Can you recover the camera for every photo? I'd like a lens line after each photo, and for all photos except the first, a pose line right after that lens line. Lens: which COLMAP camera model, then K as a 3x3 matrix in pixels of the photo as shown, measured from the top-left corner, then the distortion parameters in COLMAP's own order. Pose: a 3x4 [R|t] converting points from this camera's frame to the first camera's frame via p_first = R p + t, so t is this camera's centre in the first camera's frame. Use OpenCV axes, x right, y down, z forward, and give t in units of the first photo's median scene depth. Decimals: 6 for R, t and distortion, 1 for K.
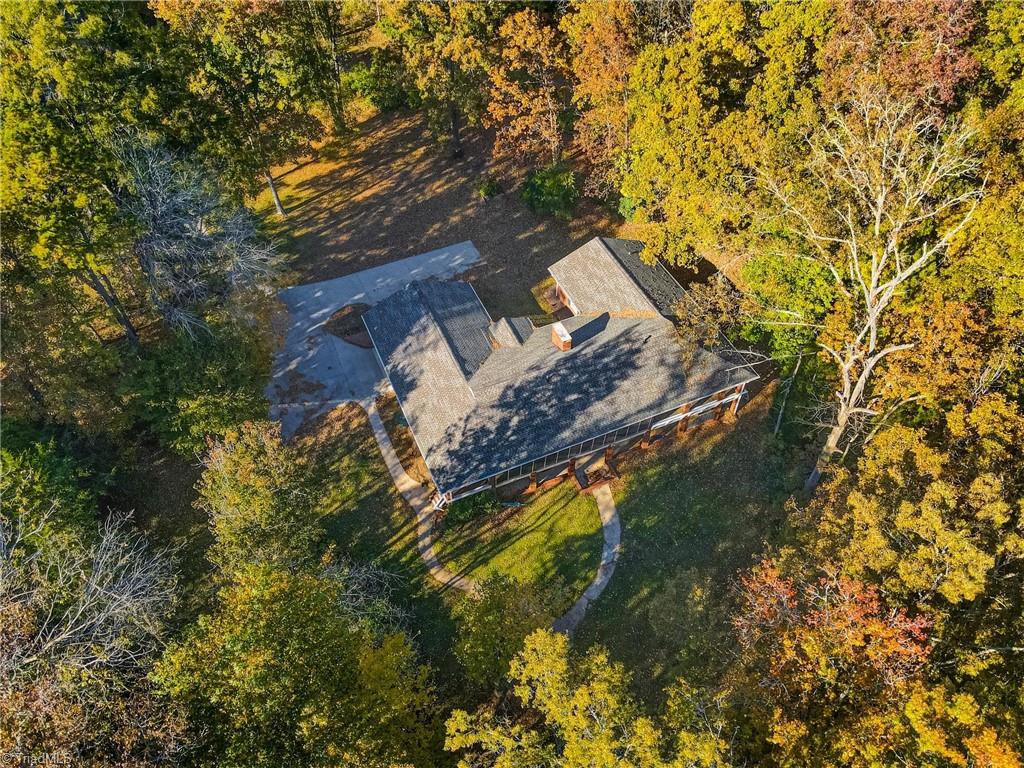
lens RADIAL K [[728.5, 0, 512.0], [0, 728.5, 384.0], [0, 0, 1]] dist [-0.000867, -0.000289]
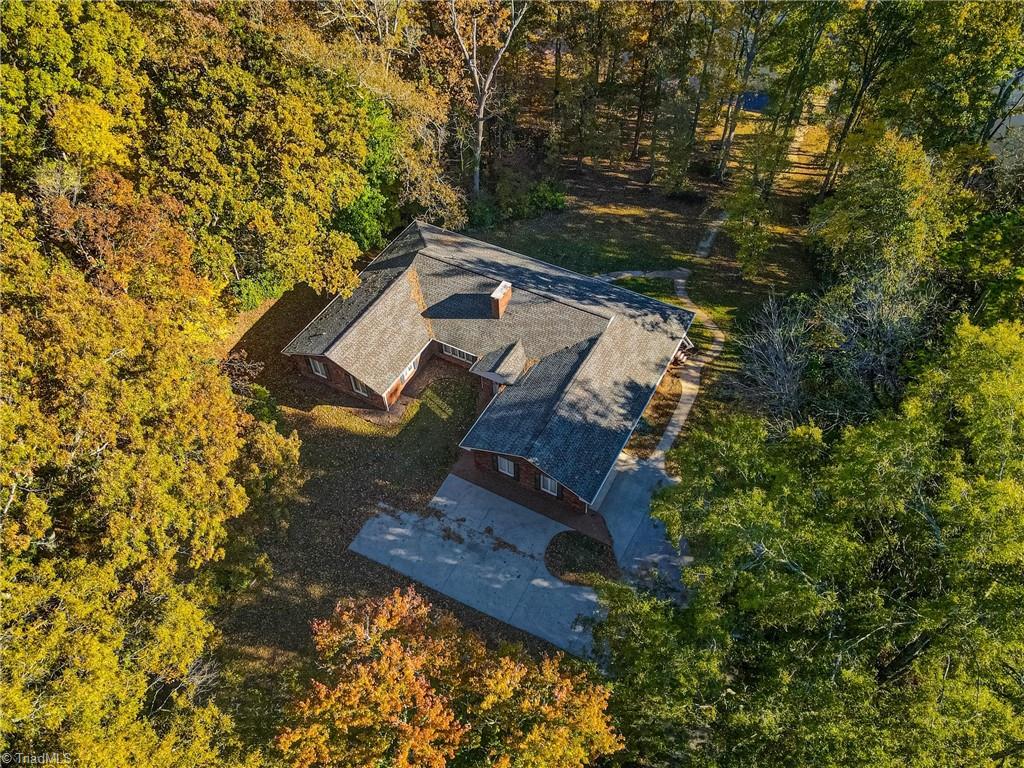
lens RADIAL K [[728.5, 0, 512.0], [0, 728.5, 384.0], [0, 0, 1]] dist [-0.000867, -0.000289]
pose [[-0.601330, -0.592140, 0.536443, -0.478618], [0.632797, 0.056966, 0.772219, -0.718462], [-0.487821, 0.803819, 0.340449, 0.673385]]
